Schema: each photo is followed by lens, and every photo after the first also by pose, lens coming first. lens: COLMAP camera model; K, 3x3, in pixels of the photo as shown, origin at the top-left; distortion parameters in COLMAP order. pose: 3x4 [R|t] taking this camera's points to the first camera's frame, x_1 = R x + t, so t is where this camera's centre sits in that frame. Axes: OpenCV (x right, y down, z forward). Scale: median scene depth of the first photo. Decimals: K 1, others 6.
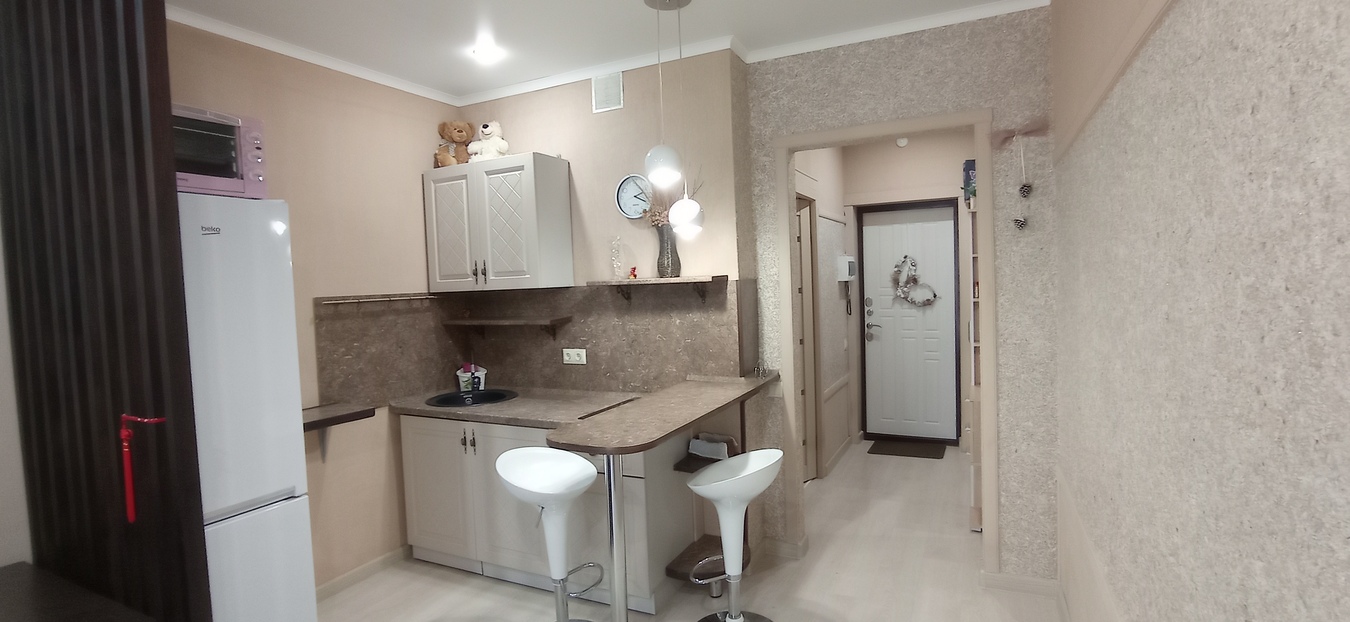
lens RADIAL K [[616.6, 0, 678.6], [0, 616.6, 306.5], [0, 0, 1]] dist [-0.052987, 0.029061]
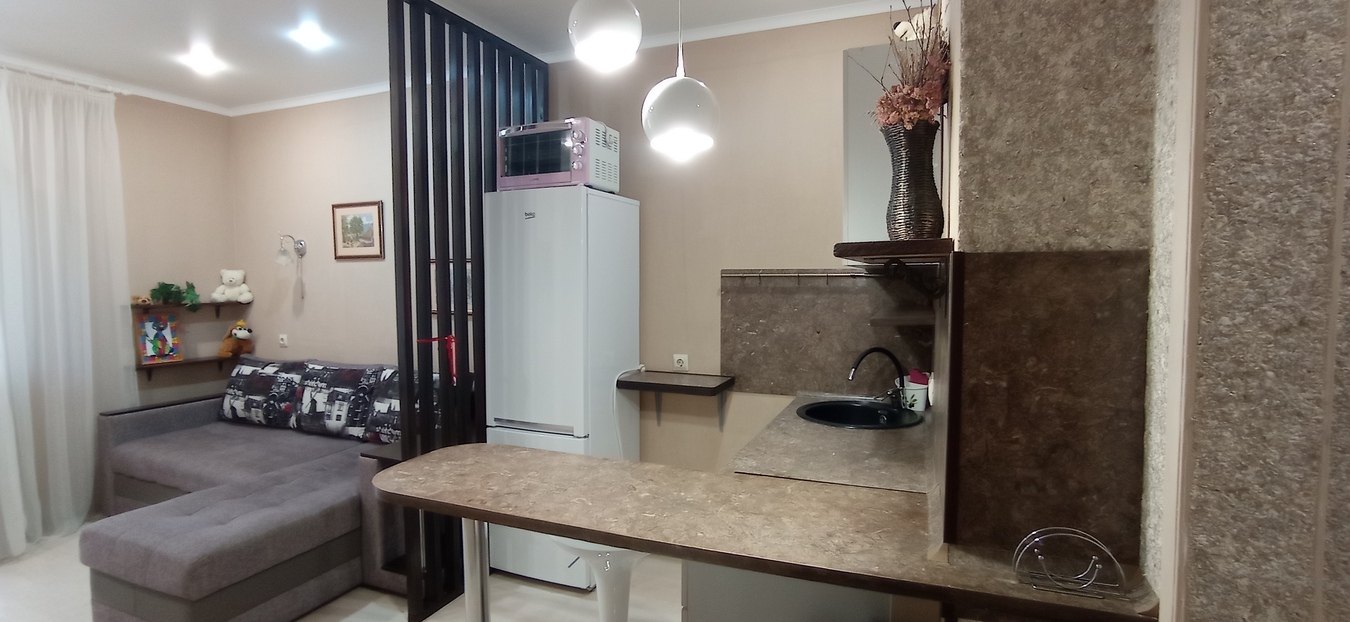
lens RADIAL K [[616.5, 0, 684.7], [0, 616.5, 306.4], [0, 0, 1]] dist [-0.025154, 0.014780]
pose [[0.072985, 0.085801, -0.993636, 0.388940], [-0.043822, 0.995606, 0.082752, -0.032624], [0.996370, 0.037503, 0.076424, 0.777894]]
